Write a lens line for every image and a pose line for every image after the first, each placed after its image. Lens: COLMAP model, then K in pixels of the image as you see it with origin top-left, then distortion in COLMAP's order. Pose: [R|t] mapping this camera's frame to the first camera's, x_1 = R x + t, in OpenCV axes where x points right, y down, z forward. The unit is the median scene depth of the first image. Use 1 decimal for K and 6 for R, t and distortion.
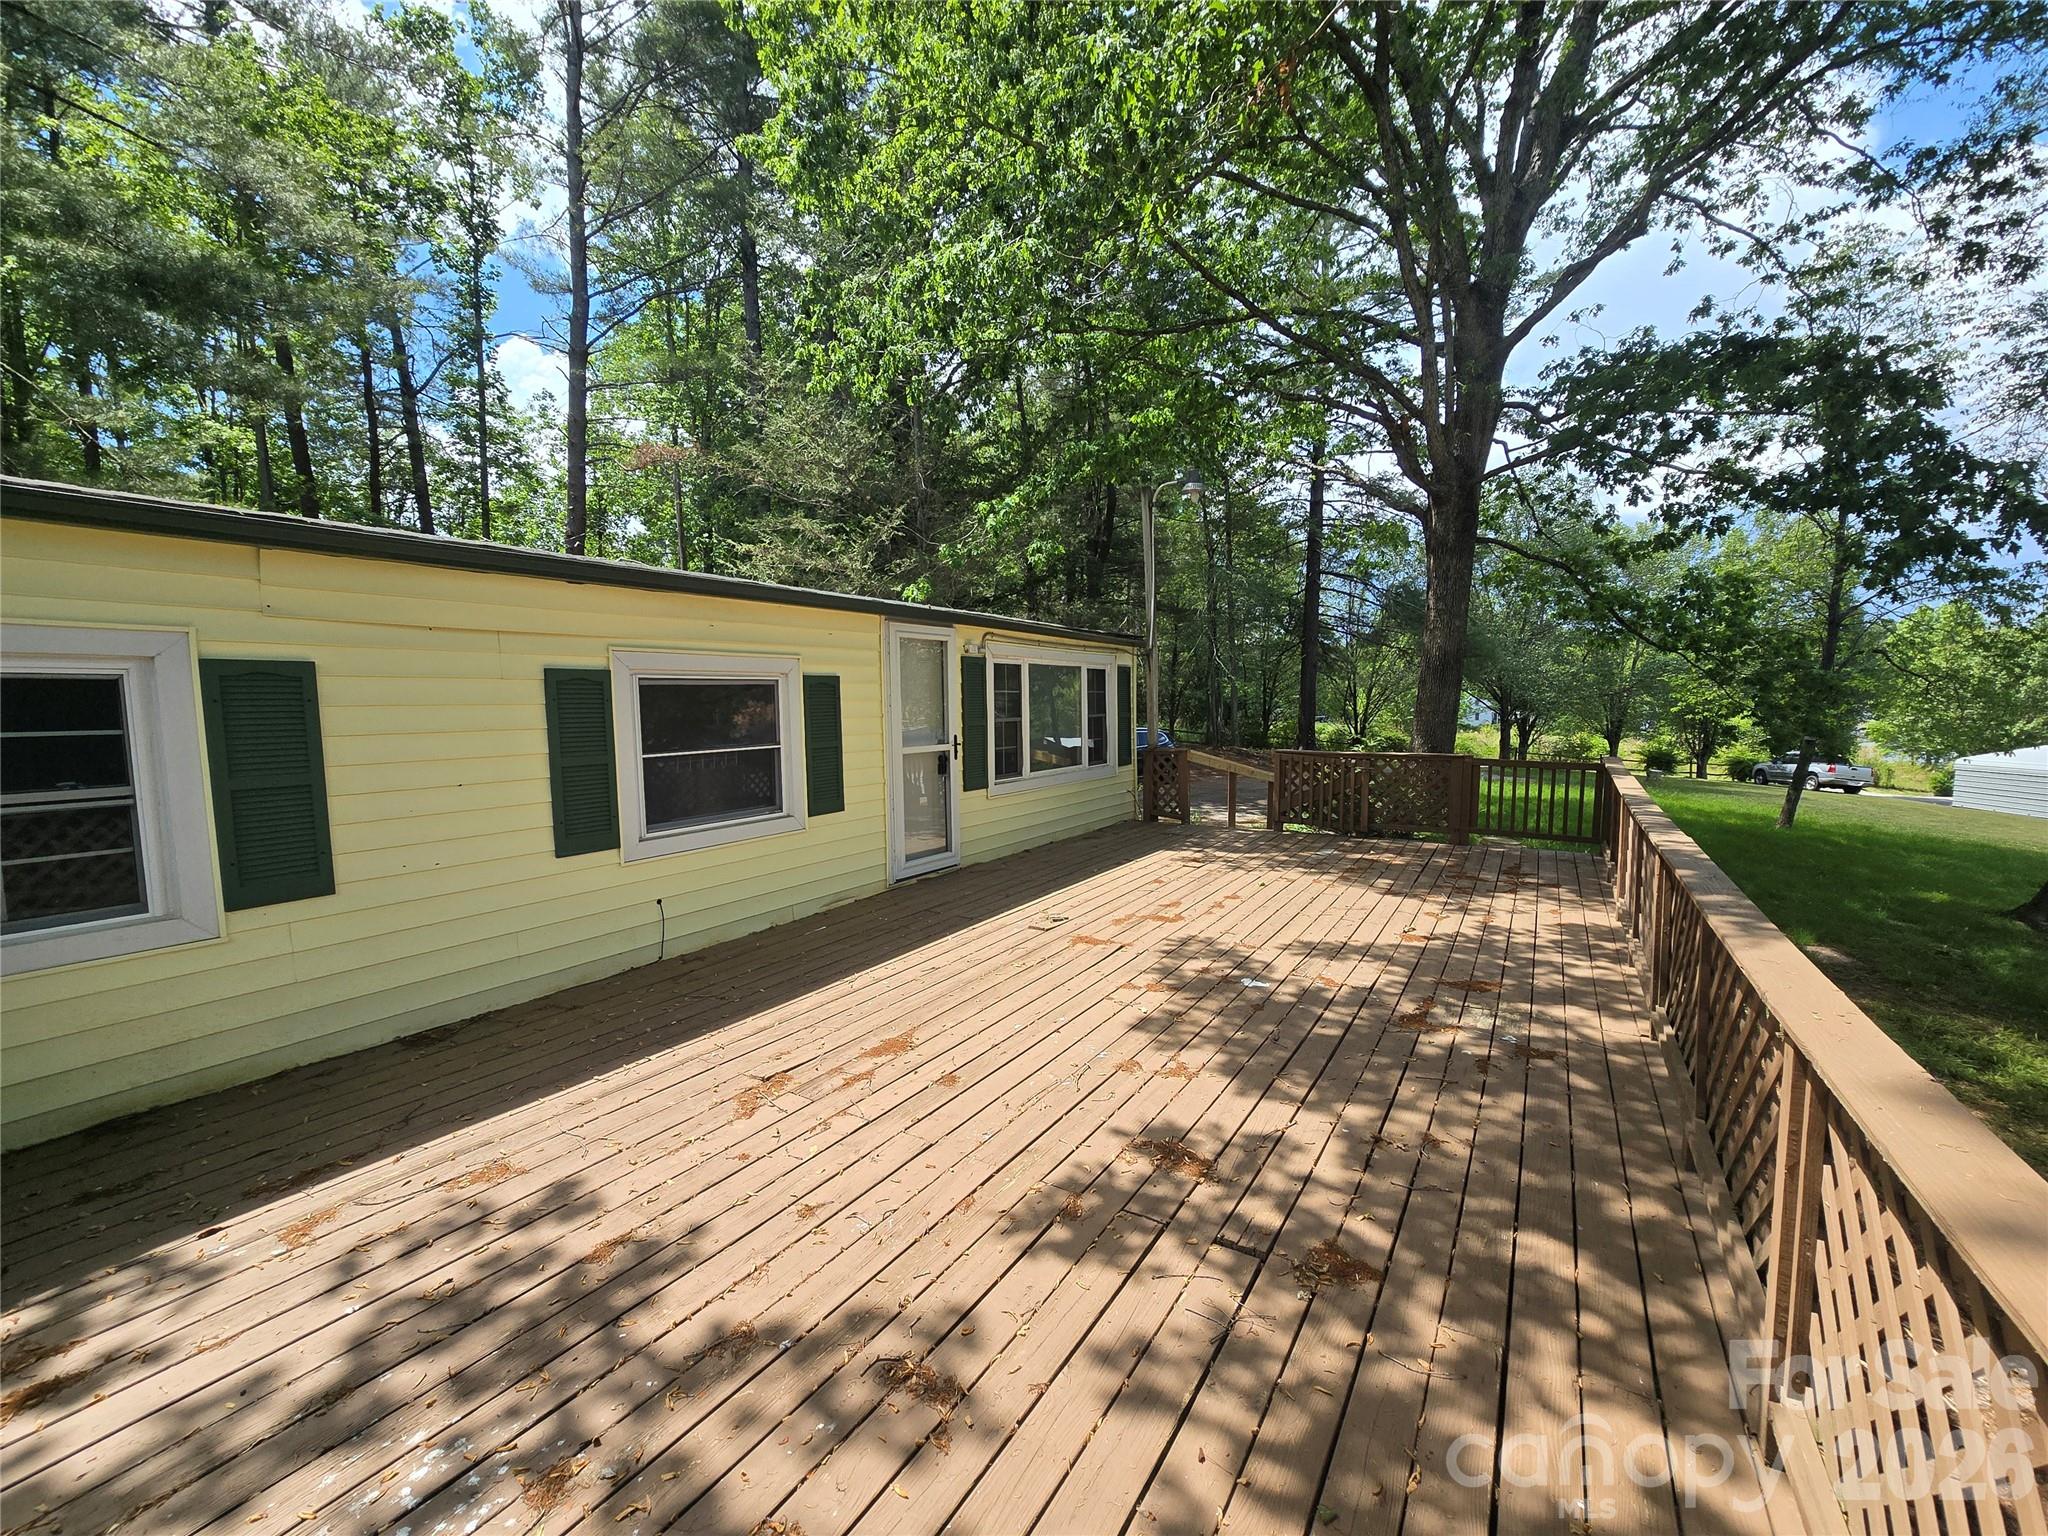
lens RADIAL K [[835.0, 0, 1010.4], [0, 835.0, 769.5], [0, 0, 1]] dist [-0.008665, 0.000958]
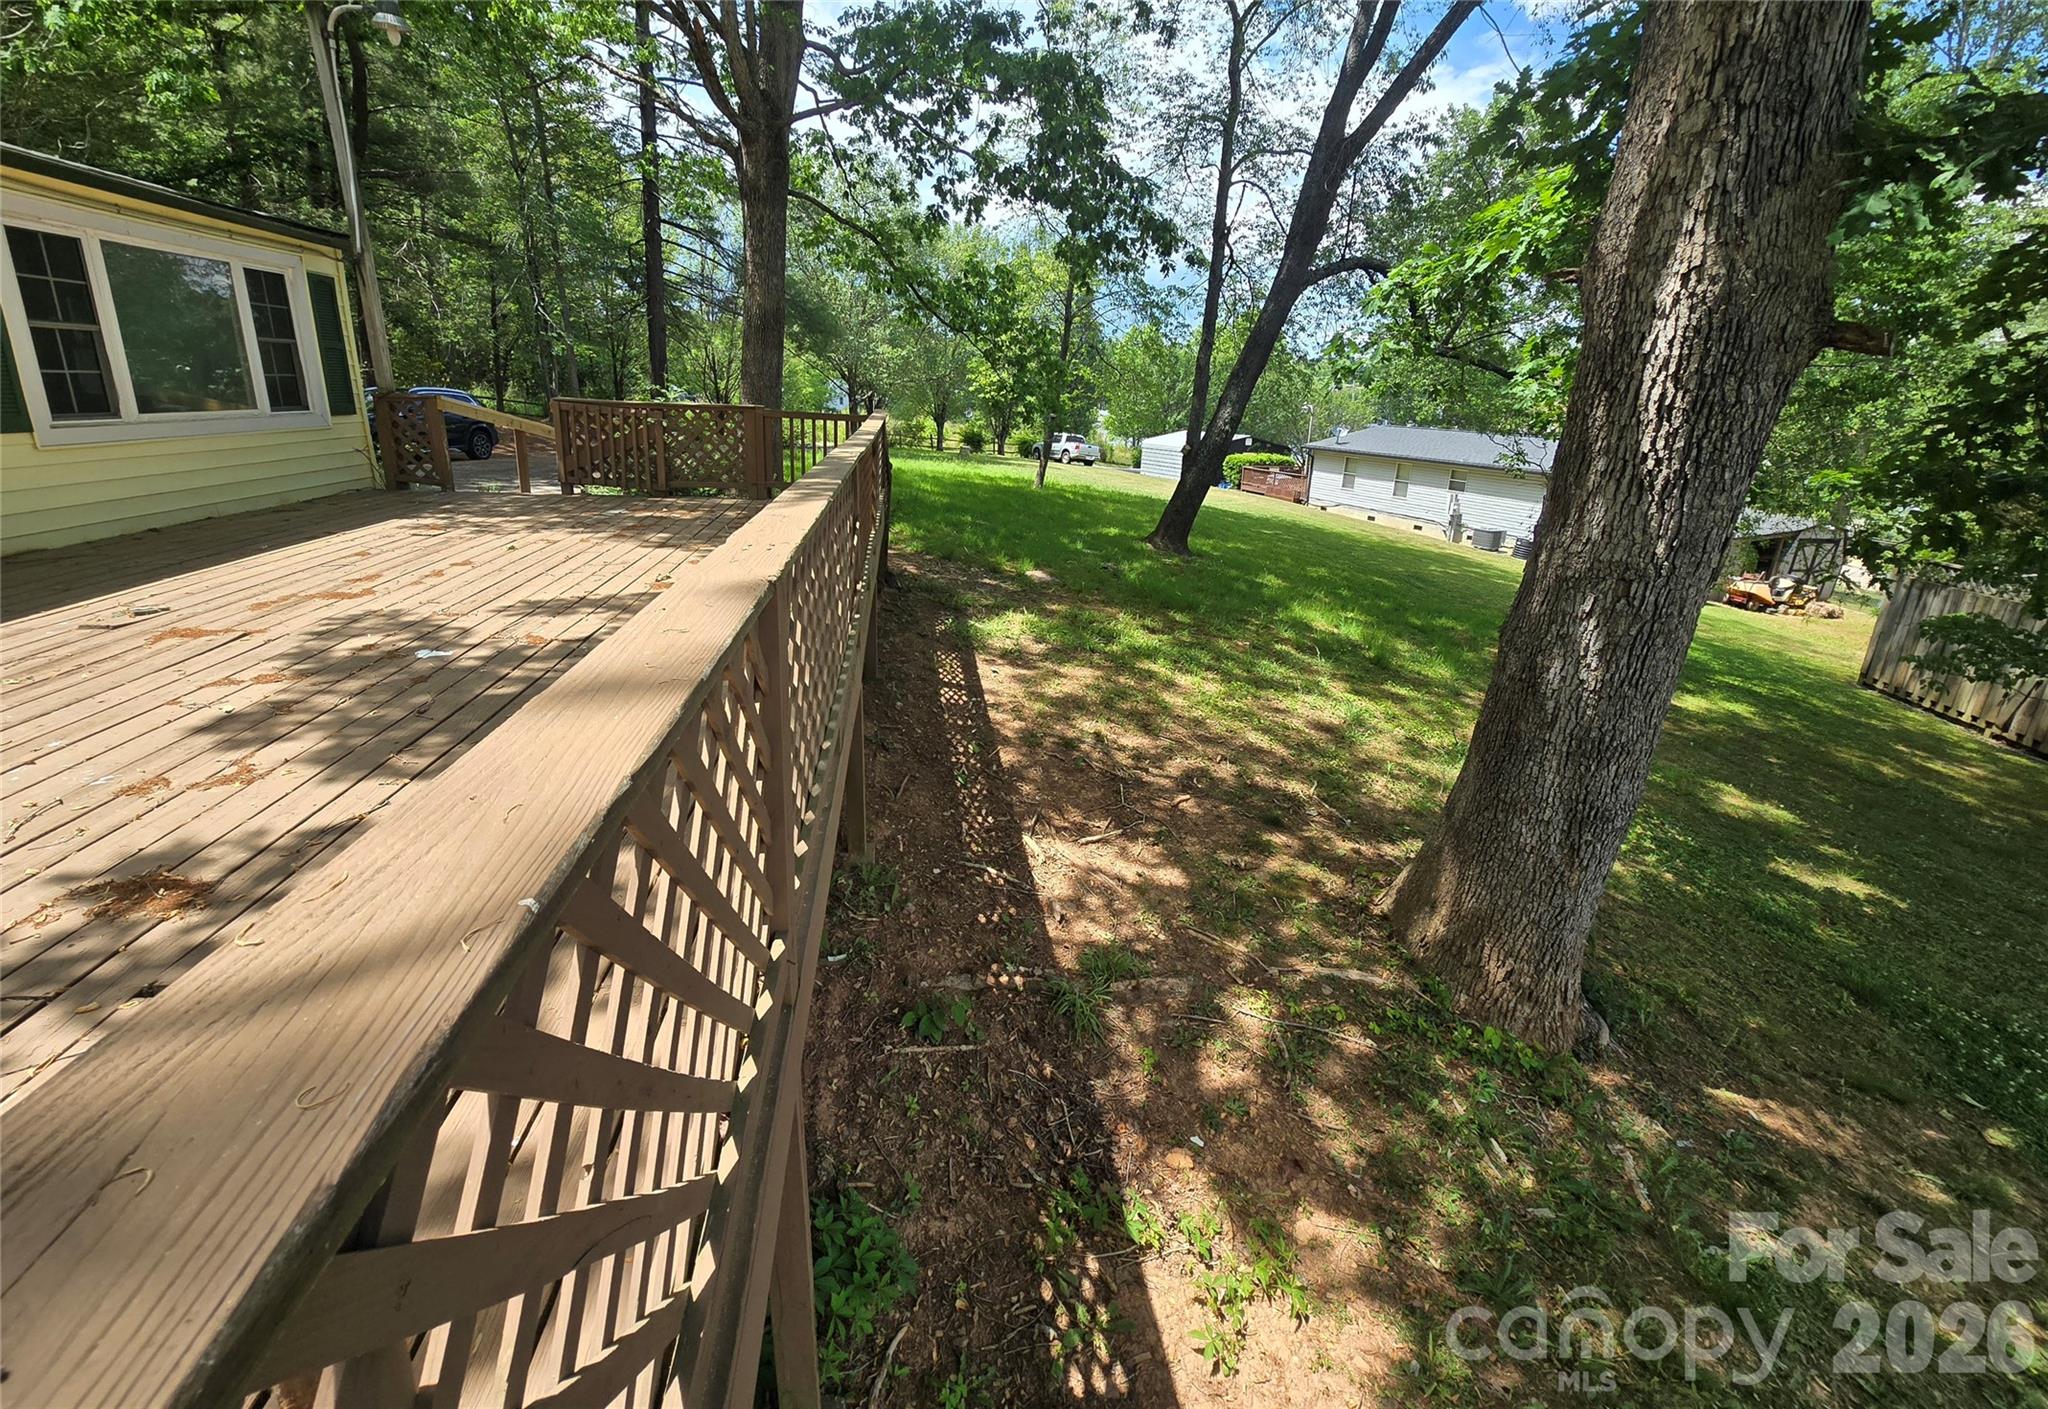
lens RADIAL K [[851.0, 0, 991.5], [0, 851.0, 627.6], [0, 0, 1]] dist [-0.000313, 0.000462]
pose [[0.785311, -0.127725, 0.605783, 0.100890], [0.006103, 0.980037, 0.198722, 0.032985], [-0.619072, -0.152362, 0.770413, 0.015175]]
